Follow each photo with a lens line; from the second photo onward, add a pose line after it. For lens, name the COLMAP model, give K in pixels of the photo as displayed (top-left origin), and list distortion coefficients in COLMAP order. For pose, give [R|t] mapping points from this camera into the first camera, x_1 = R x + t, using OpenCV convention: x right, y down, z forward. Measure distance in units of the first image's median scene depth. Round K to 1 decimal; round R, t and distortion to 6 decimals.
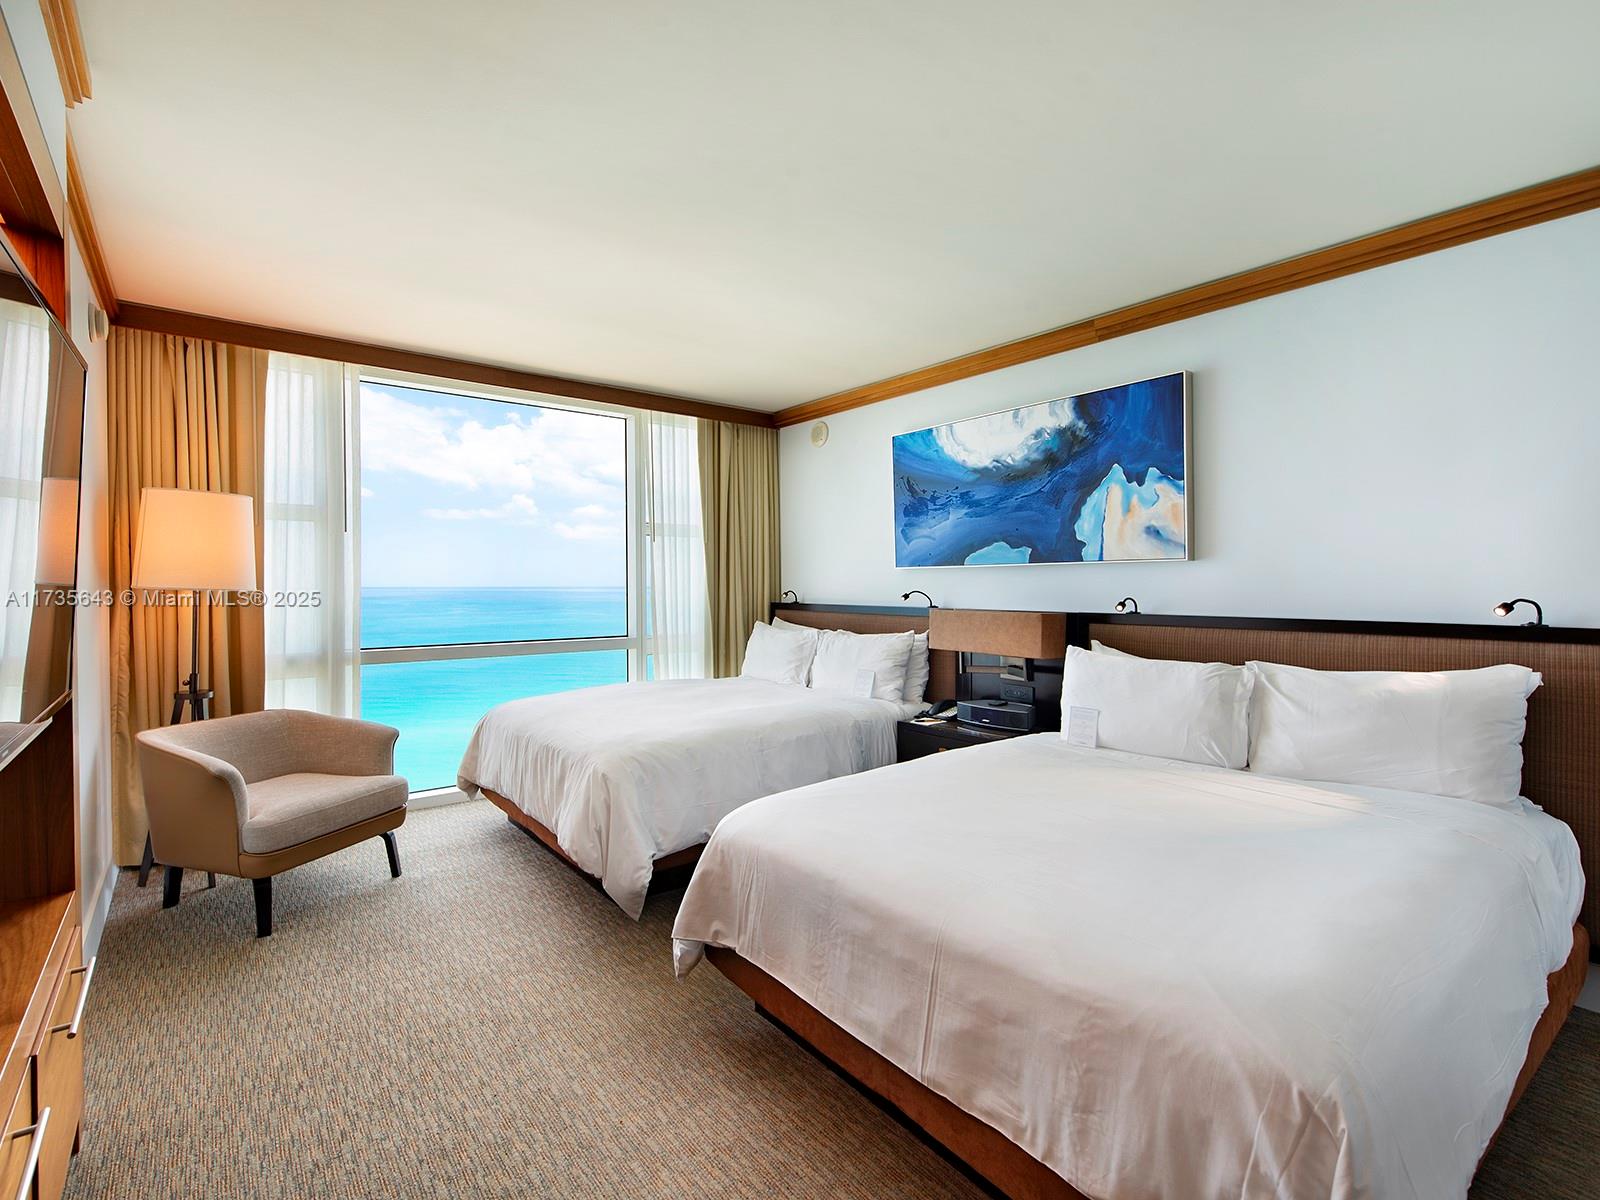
lens RADIAL K [[755.2, 0, 826.4], [0, 755.2, 602.1], [0, 0, 1]] dist [0.012536, 0.000384]
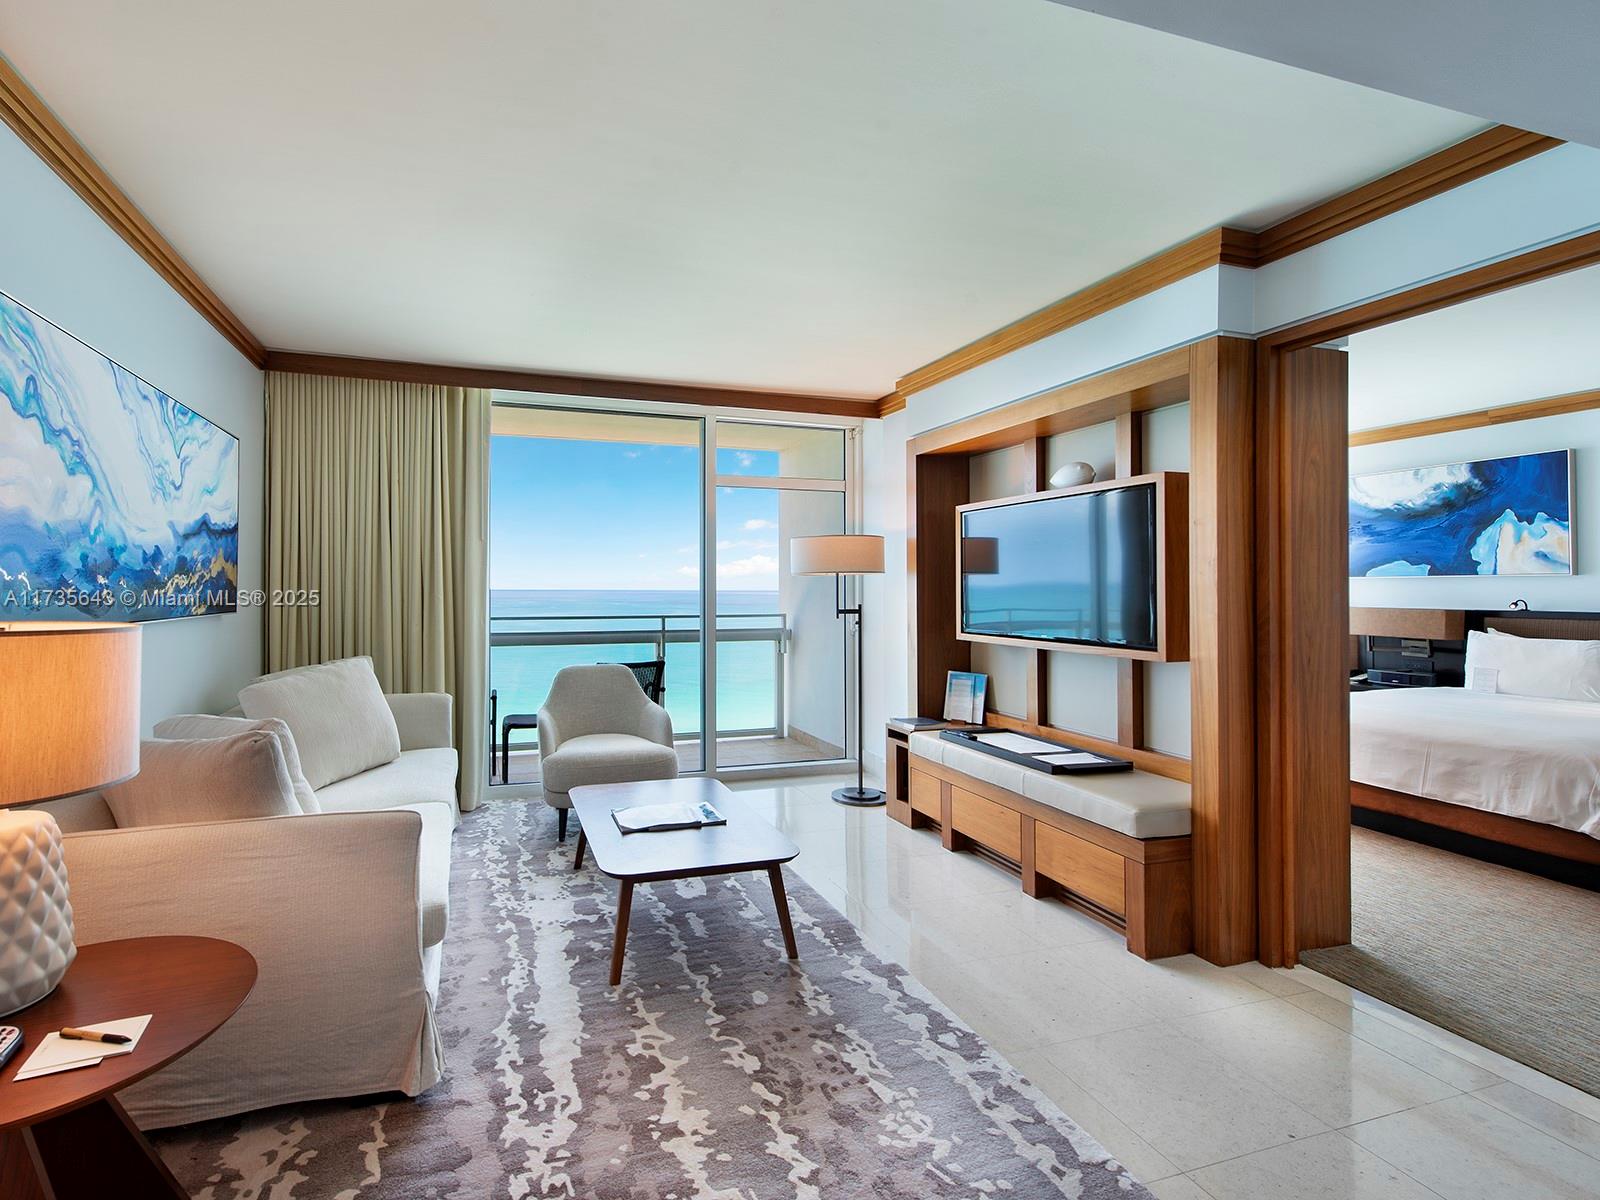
lens RADIAL K [[752.3, 0, 774.9], [0, 752.3, 593.3], [0, 0, 1]] dist [0.000787, 0.000526]
pose [[0.929854, 0.006709, -0.367867, -0.394984], [-0.013241, 0.999796, -0.015236, 0.022351], [0.367690, 0.019038, 0.929754, -0.864630]]
